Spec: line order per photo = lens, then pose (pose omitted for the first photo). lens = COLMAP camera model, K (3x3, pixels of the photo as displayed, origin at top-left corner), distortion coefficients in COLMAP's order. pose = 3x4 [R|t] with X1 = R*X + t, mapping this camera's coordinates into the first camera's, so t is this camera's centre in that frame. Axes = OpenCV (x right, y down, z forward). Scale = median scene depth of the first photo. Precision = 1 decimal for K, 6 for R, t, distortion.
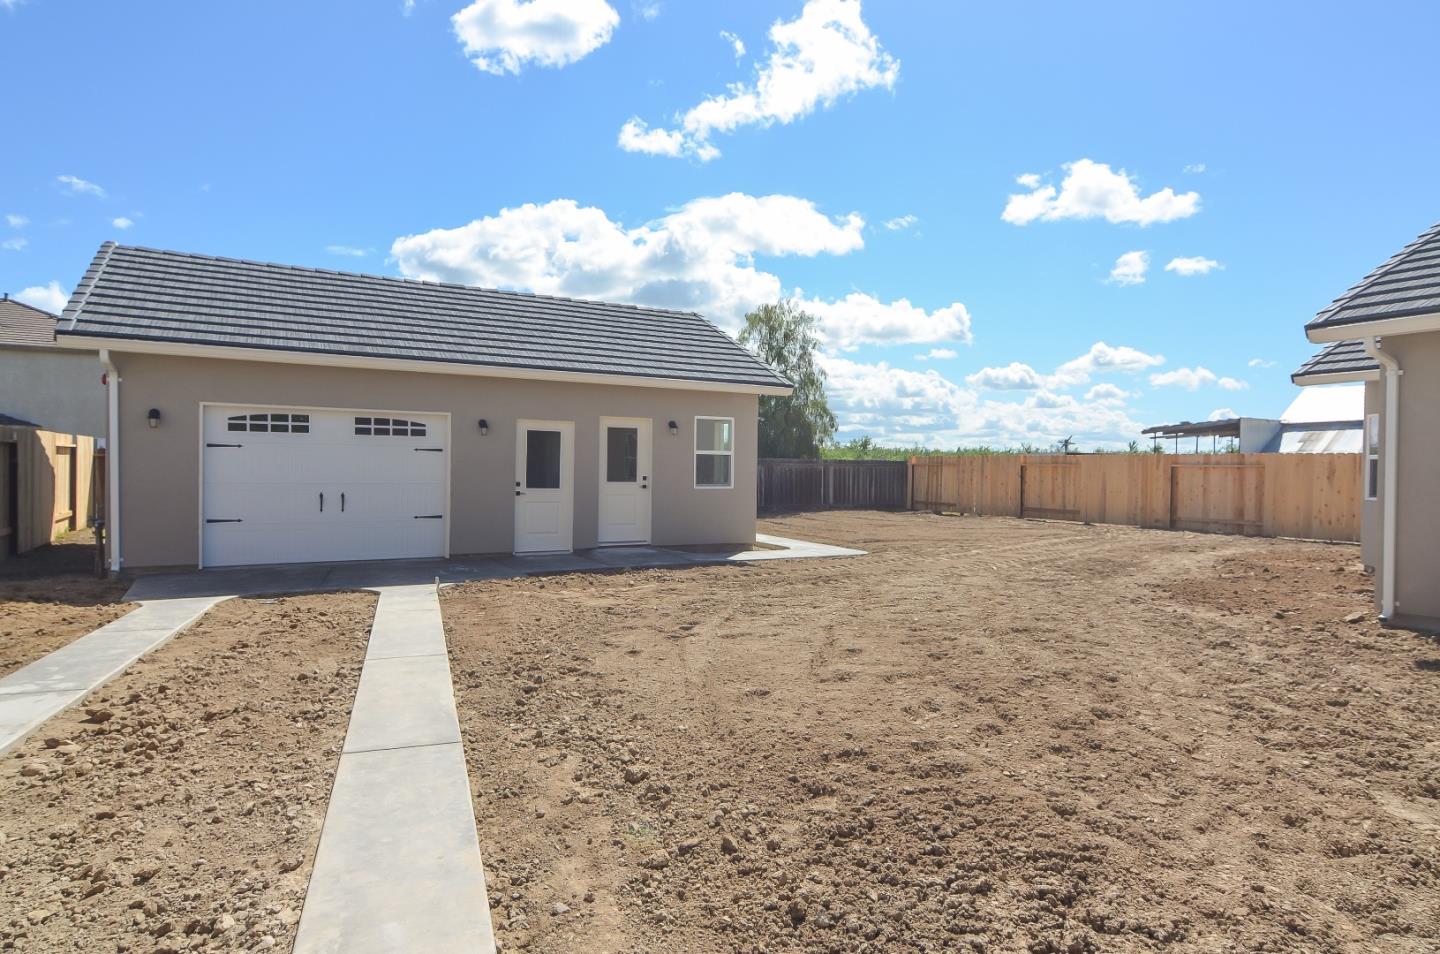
lens RADIAL K [[736.3, 0, 720.0], [0, 736.3, 477.0], [0, 0, 1]] dist [-0.001370, -0.000242]
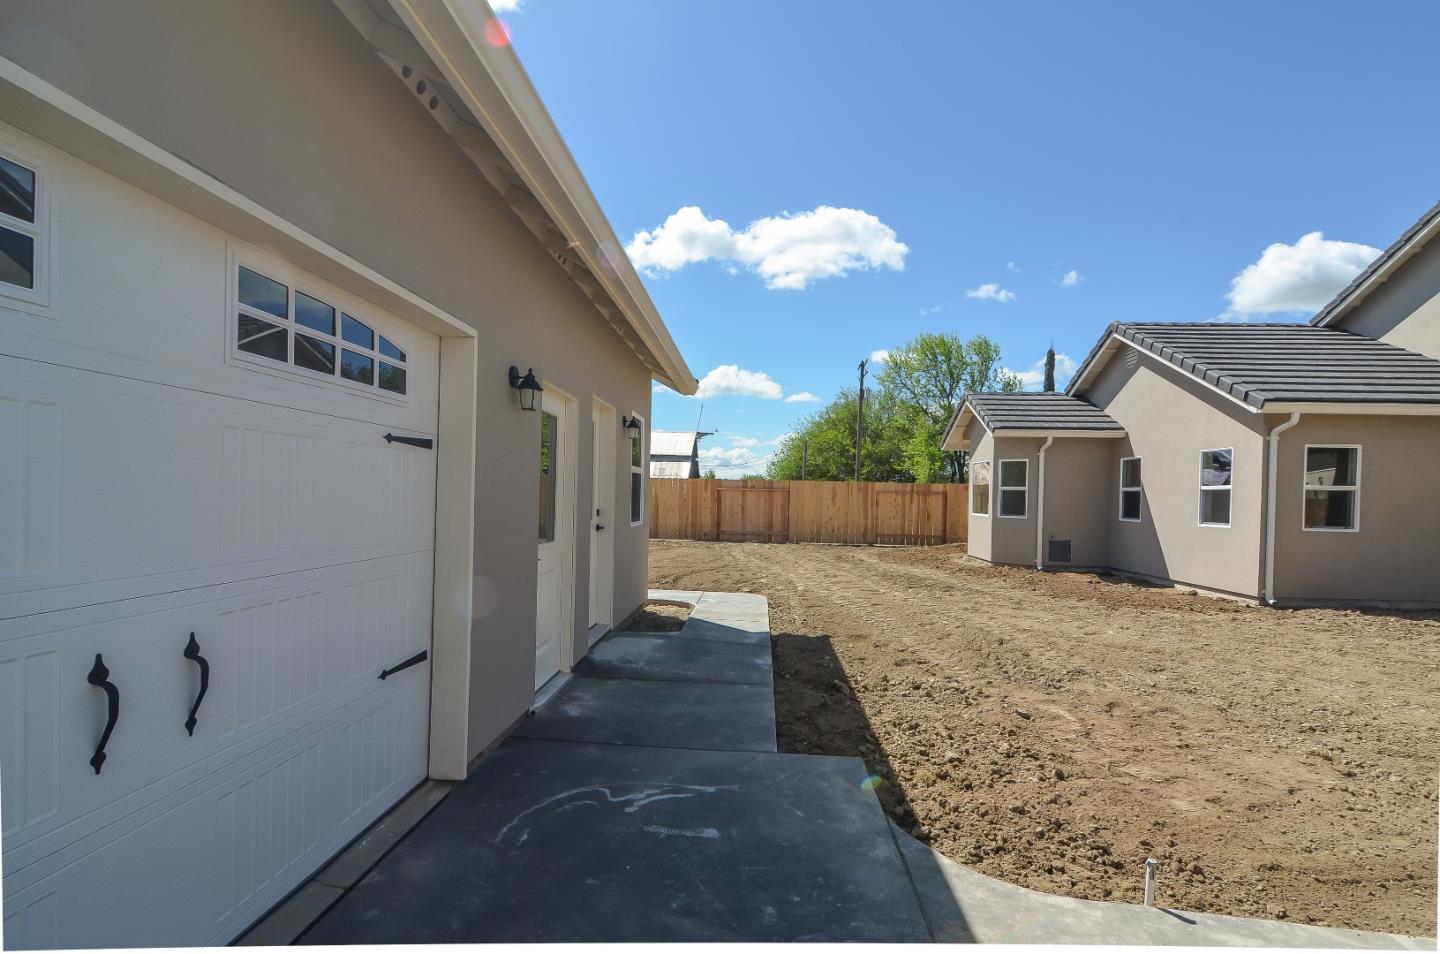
lens RADIAL K [[668.3, 0, 722.6], [0, 668.3, 524.6], [0, 0, 1]] dist [-0.000299, -0.000071]
pose [[0.474312, -0.042115, 0.879349, -0.391221], [-0.001066, 0.998827, 0.048412, -0.011112], [-0.880356, -0.023900, 0.473710, 0.514334]]
